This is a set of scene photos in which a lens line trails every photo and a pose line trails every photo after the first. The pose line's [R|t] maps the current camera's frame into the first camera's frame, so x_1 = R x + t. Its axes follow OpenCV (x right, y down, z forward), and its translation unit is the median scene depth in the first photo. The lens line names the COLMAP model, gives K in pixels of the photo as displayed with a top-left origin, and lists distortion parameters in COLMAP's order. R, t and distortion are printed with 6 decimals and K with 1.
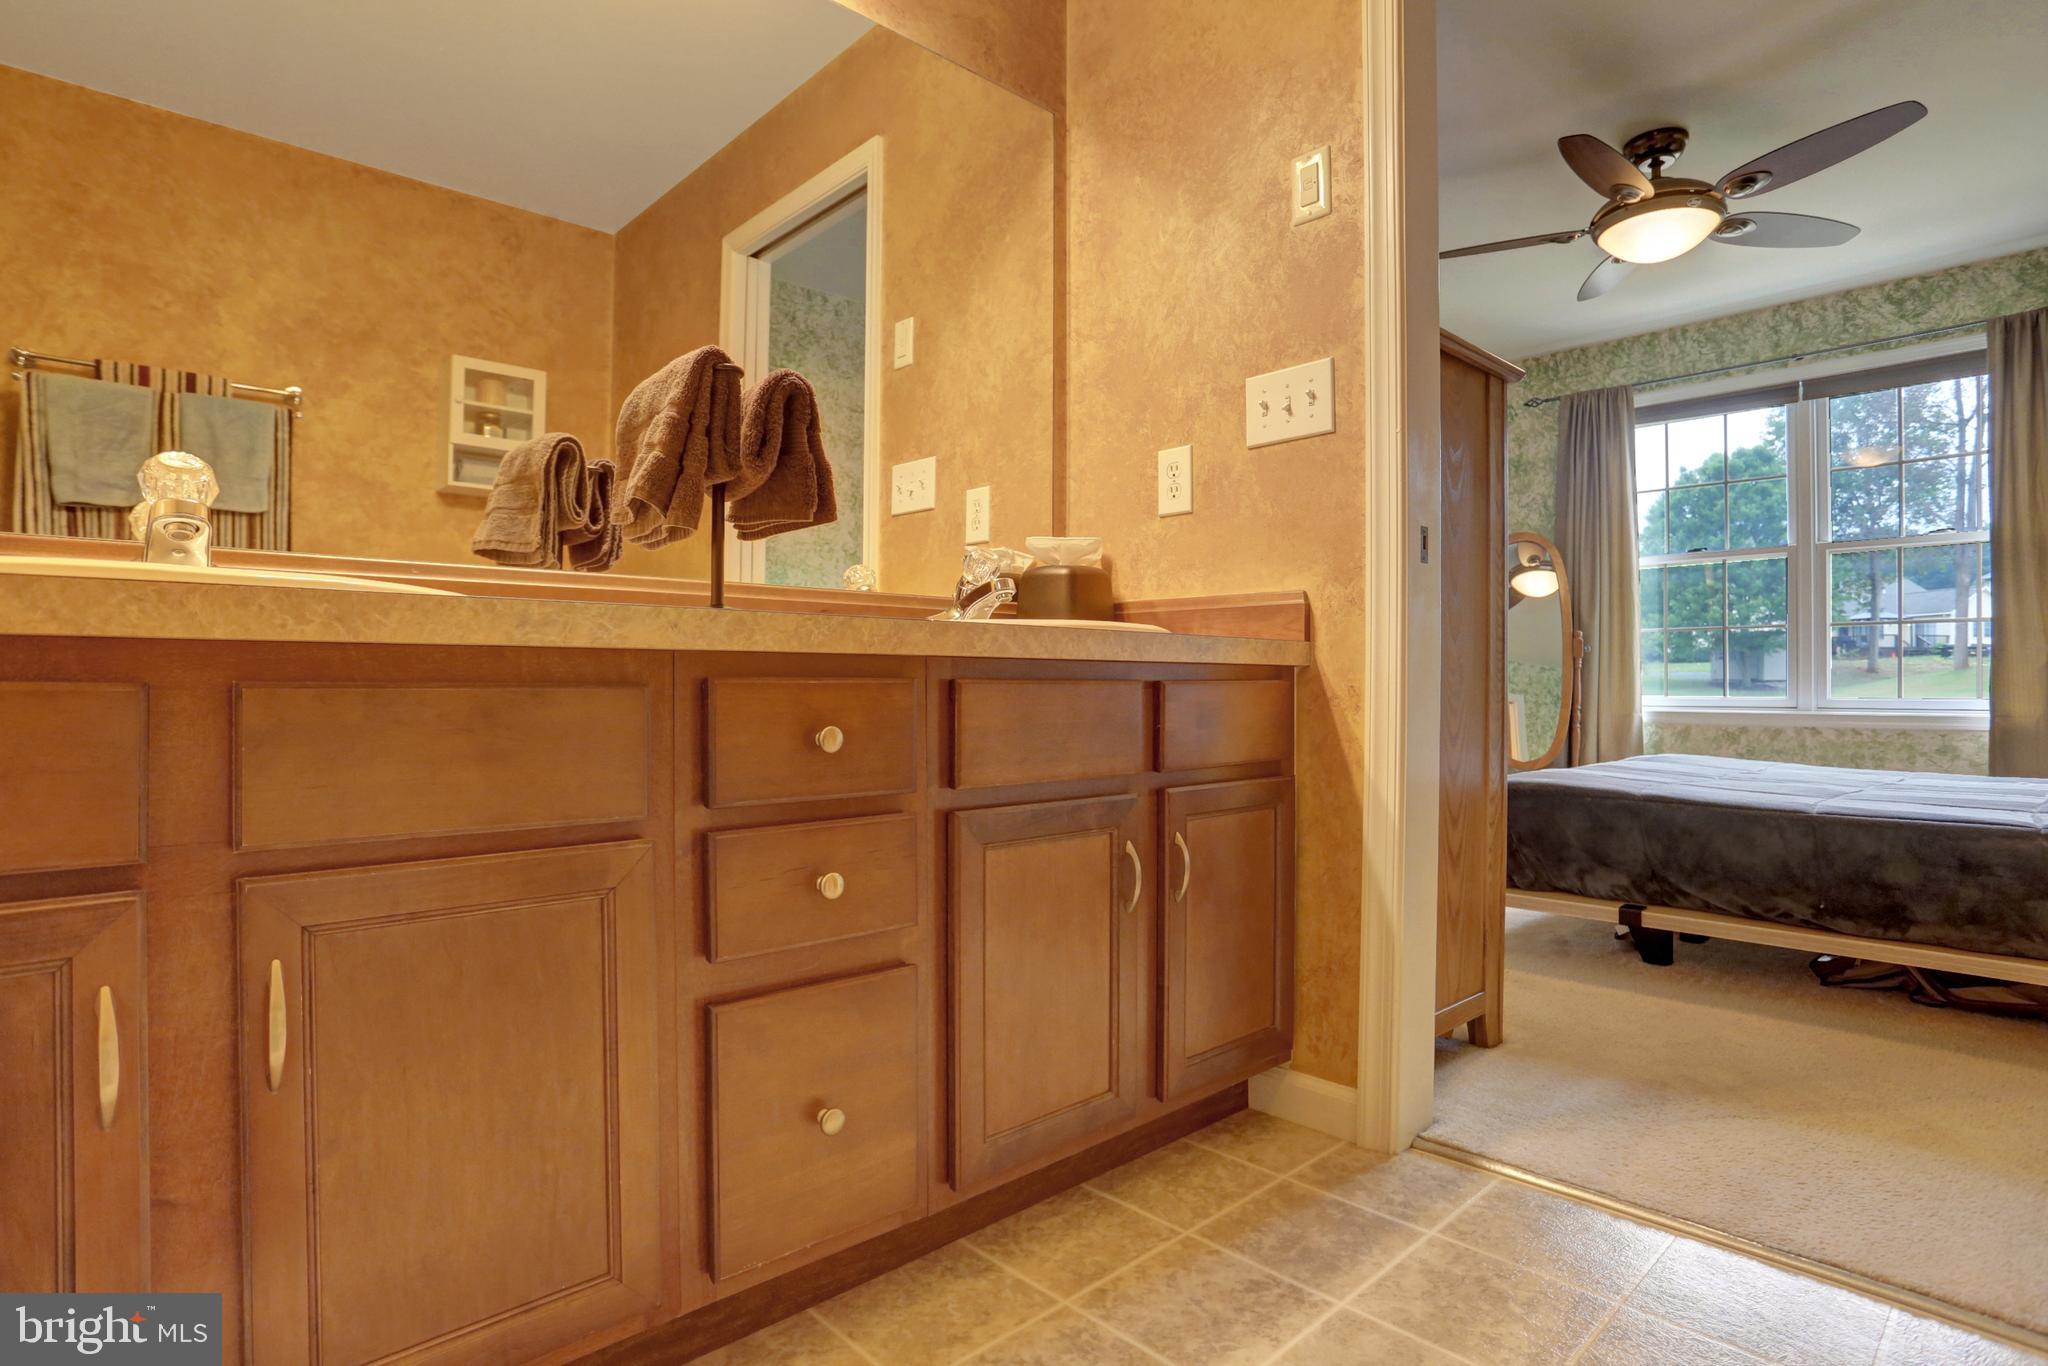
lens RADIAL K [[1047.4, 0, 1030.7], [0, 1047.4, 677.3], [0, 0, 1]] dist [-0.056449, 0.021162]
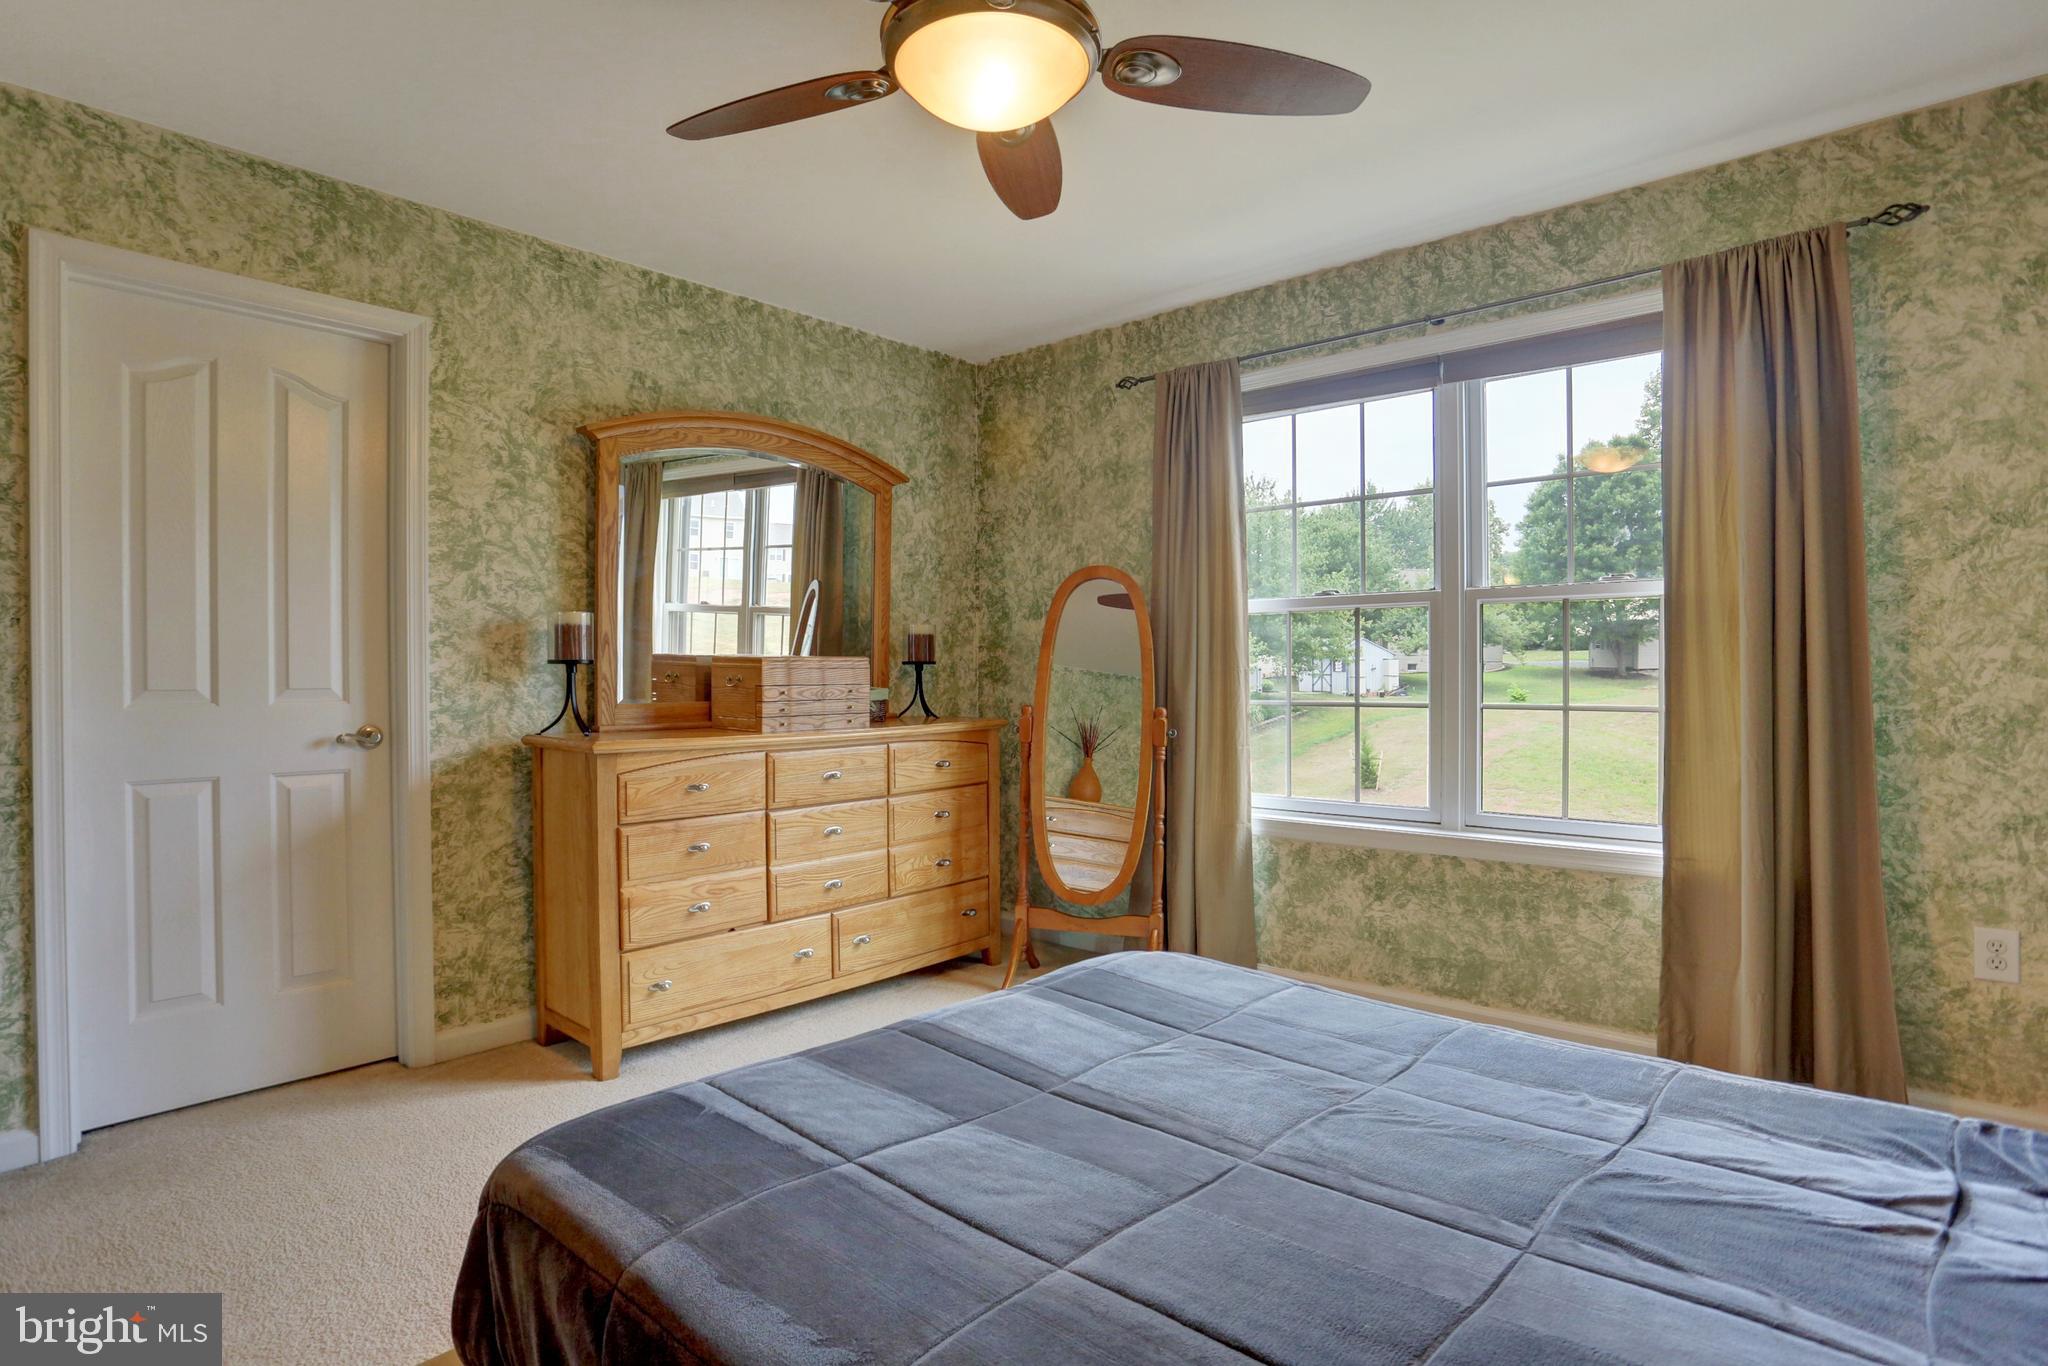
lens RADIAL K [[1073.6, 0, 1025.3], [0, 1073.6, 681.9], [0, 0, 1]] dist [-0.077210, 0.038839]
pose [[0.996498, -0.008387, 0.083195, 0.406579], [0.006995, 0.999831, 0.017012, -0.081741], [-0.083323, -0.016371, 0.996388, 0.300132]]
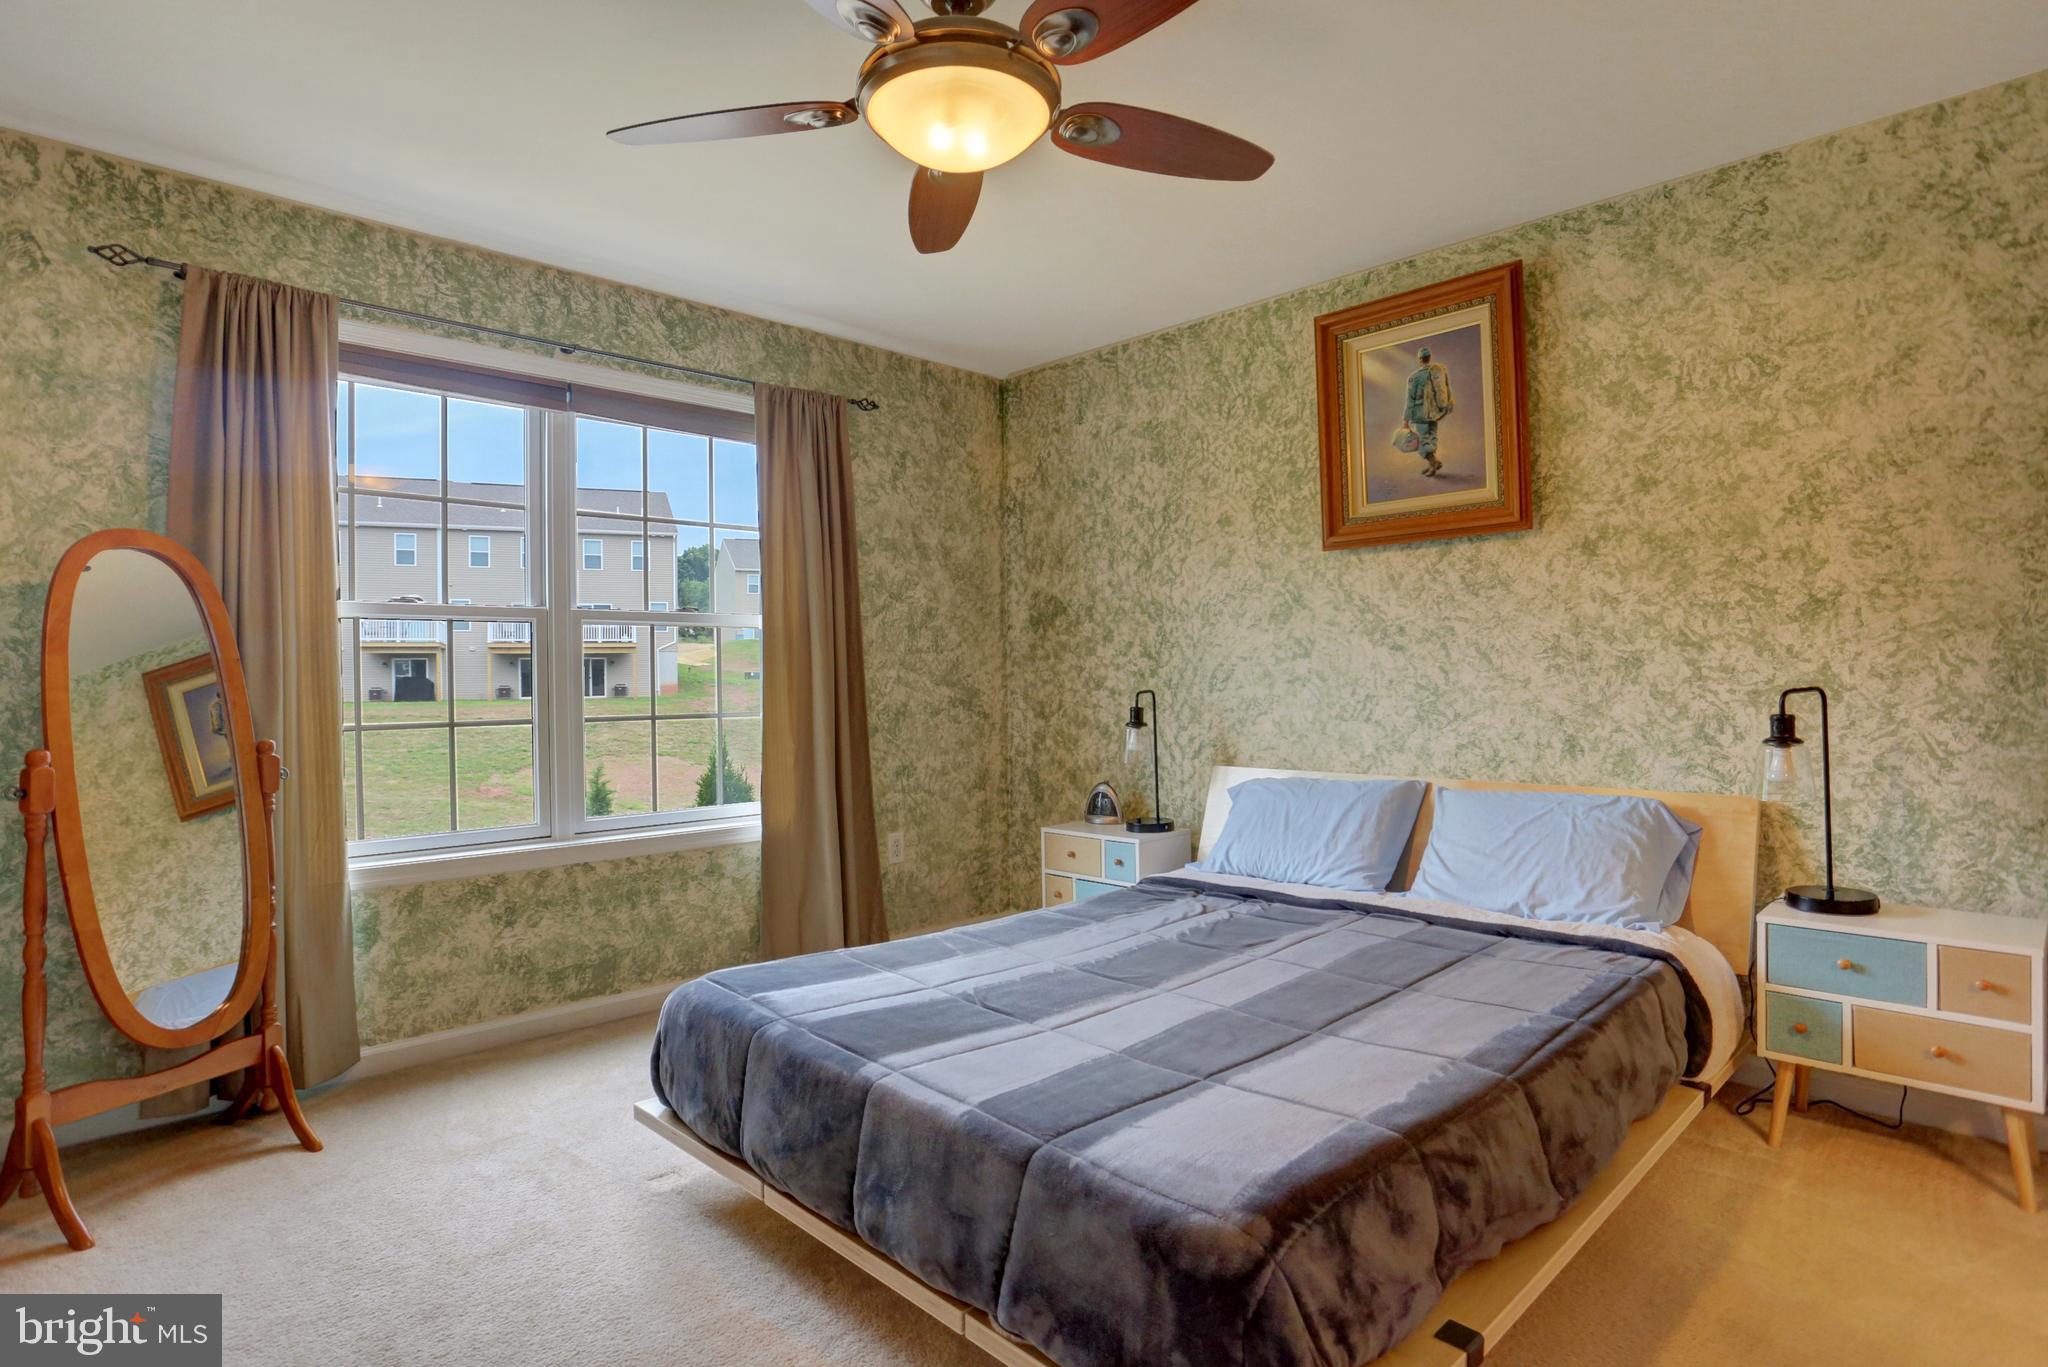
lens RADIAL K [[1073.6, 0, 1025.3], [0, 1073.6, 682.4], [0, 0, 1]] dist [-0.077210, 0.038839]
pose [[-0.030045, -0.004617, 0.999538, 0.000446], [0.004097, 0.999980, 0.004742, -0.080147], [-0.999540, 0.004238, -0.030026, 0.689429]]
